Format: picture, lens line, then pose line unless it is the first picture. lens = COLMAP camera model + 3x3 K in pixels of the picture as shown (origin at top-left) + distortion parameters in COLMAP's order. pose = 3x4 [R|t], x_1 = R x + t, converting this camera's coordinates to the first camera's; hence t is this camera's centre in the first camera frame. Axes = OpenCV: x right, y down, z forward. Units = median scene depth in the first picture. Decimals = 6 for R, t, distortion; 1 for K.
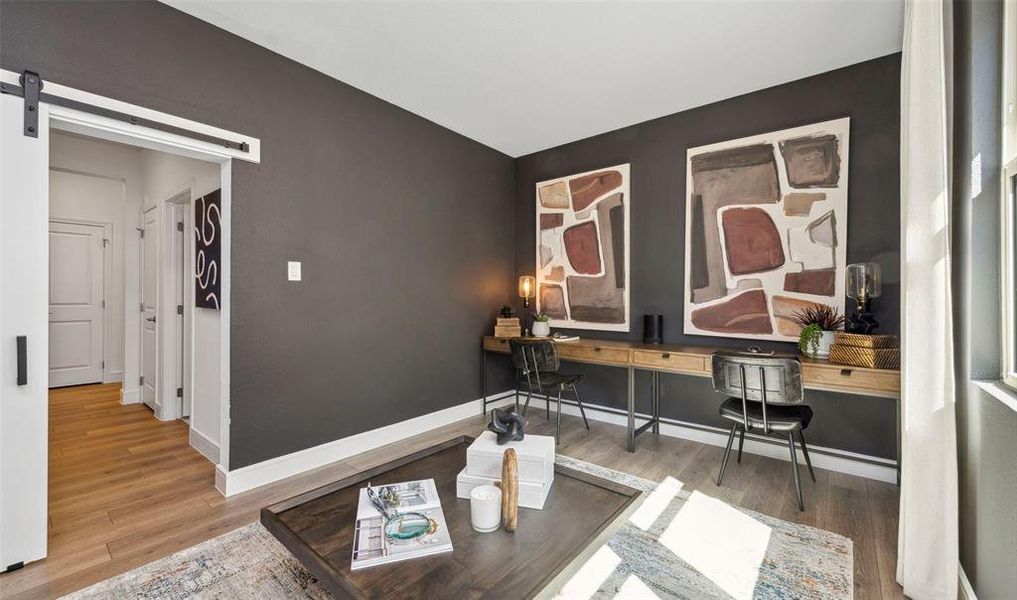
lens RADIAL K [[403.9, 0, 506.5], [0, 403.9, 293.4], [0, 0, 1]] dist [0.000654, -0.000171]
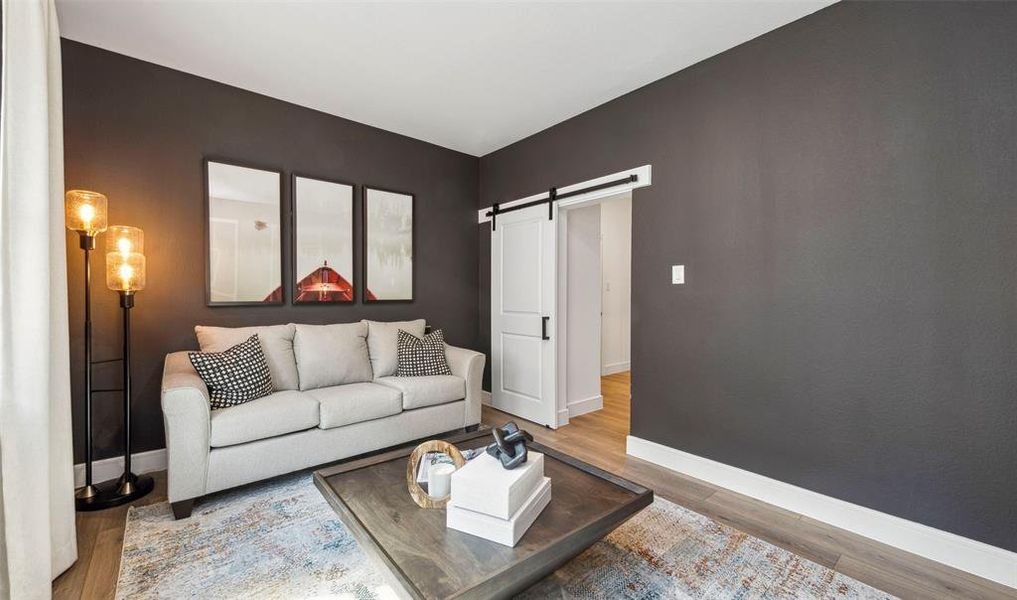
lens RADIAL K [[403.9, 0, 506.5], [0, 403.9, 293.4], [0, 0, 1]] dist [0.000654, -0.000171]
pose [[-0.188485, -0.000538, -0.982076, 0.655812], [0.009534, 0.999952, -0.002377, -0.010800], [0.982030, -0.009811, -0.188471, 0.872387]]
